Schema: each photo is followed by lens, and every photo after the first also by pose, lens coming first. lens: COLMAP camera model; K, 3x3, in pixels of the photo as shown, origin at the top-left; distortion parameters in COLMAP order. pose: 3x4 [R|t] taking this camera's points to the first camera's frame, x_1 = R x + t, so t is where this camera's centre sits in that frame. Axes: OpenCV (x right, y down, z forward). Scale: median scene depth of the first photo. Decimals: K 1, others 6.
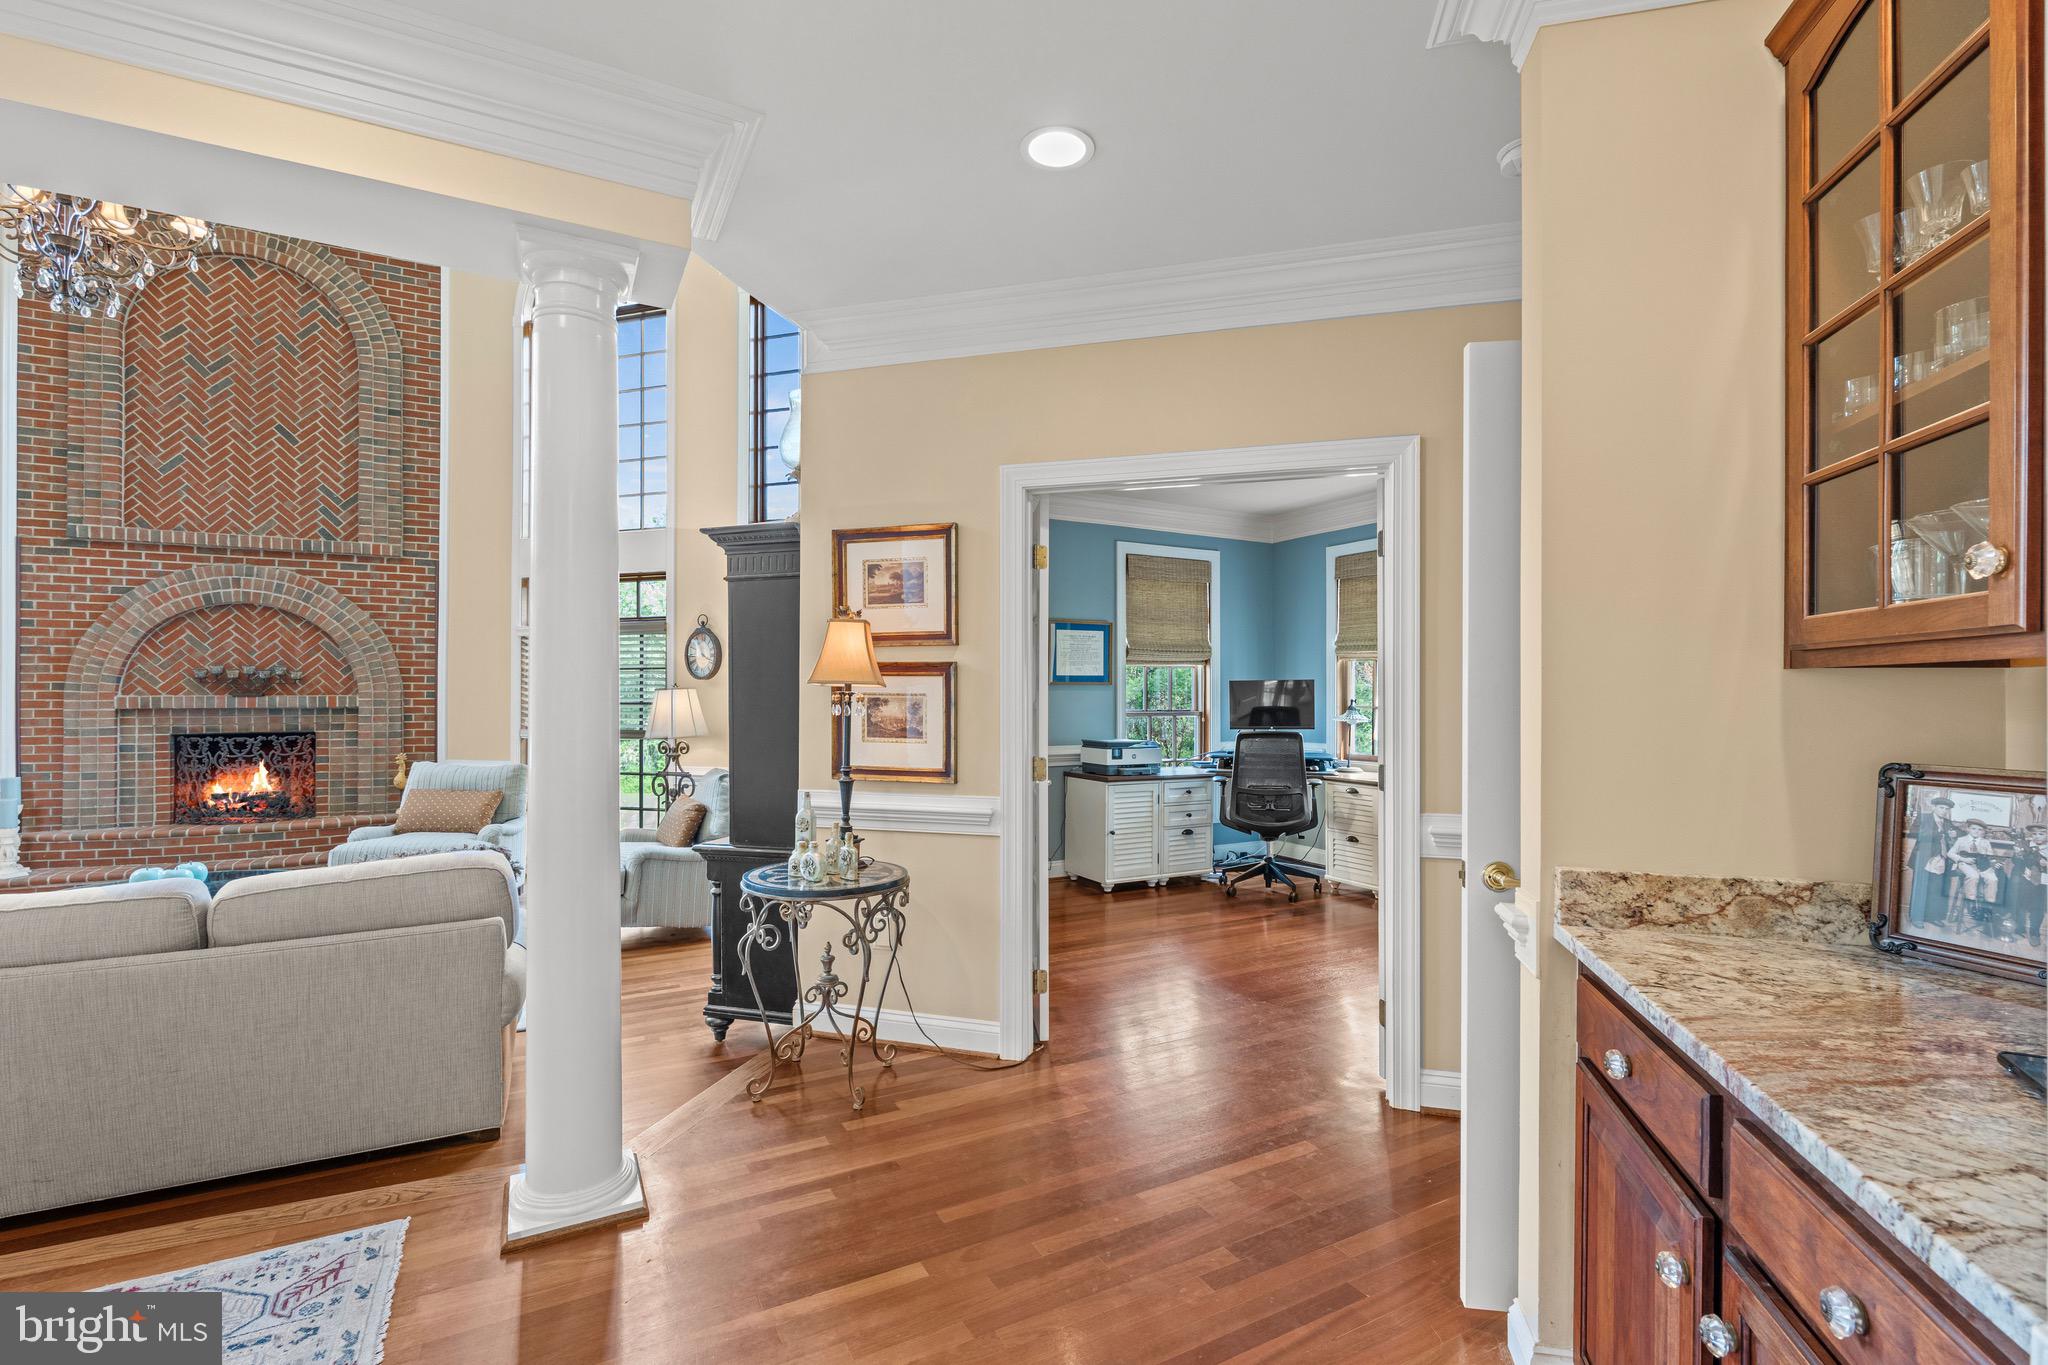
lens RADIAL K [[910.1, 0, 1022.9], [0, 910.1, 690.2], [0, 0, 1]] dist [-0.005473, 0.000680]
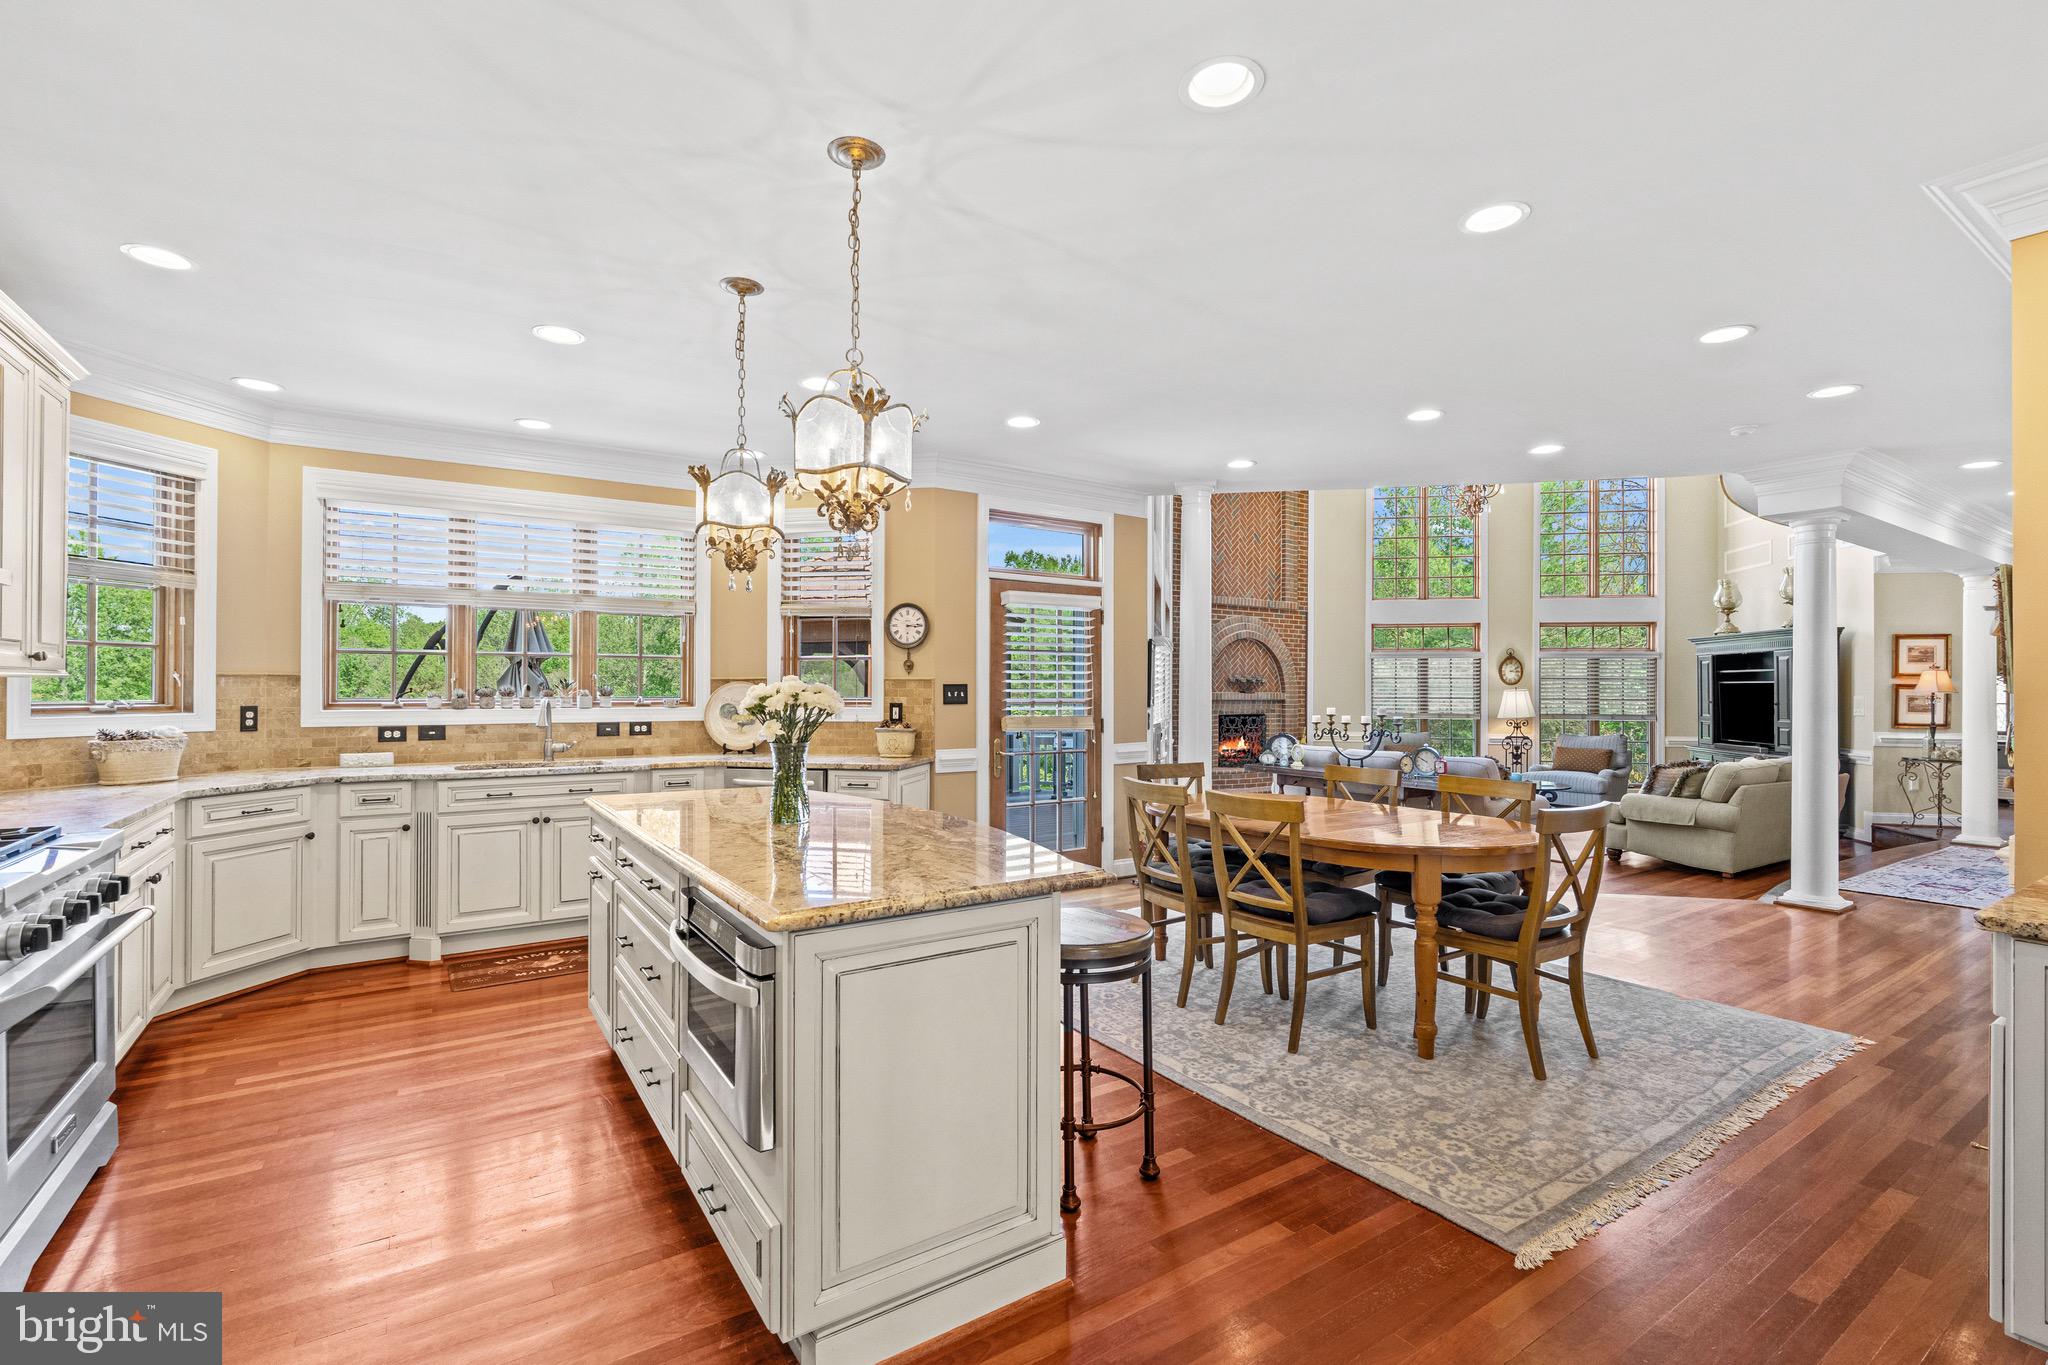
lens RADIAL K [[910.1, 0, 1024.3], [0, 910.1, 681.9], [0, 0, 1]] dist [-0.005473, 0.000680]
pose [[0.994256, 0.009181, 0.106632, -1.487231], [-0.008421, 0.999936, -0.007575, 0.002485], [-0.106695, 0.006633, 0.994270, -0.670894]]
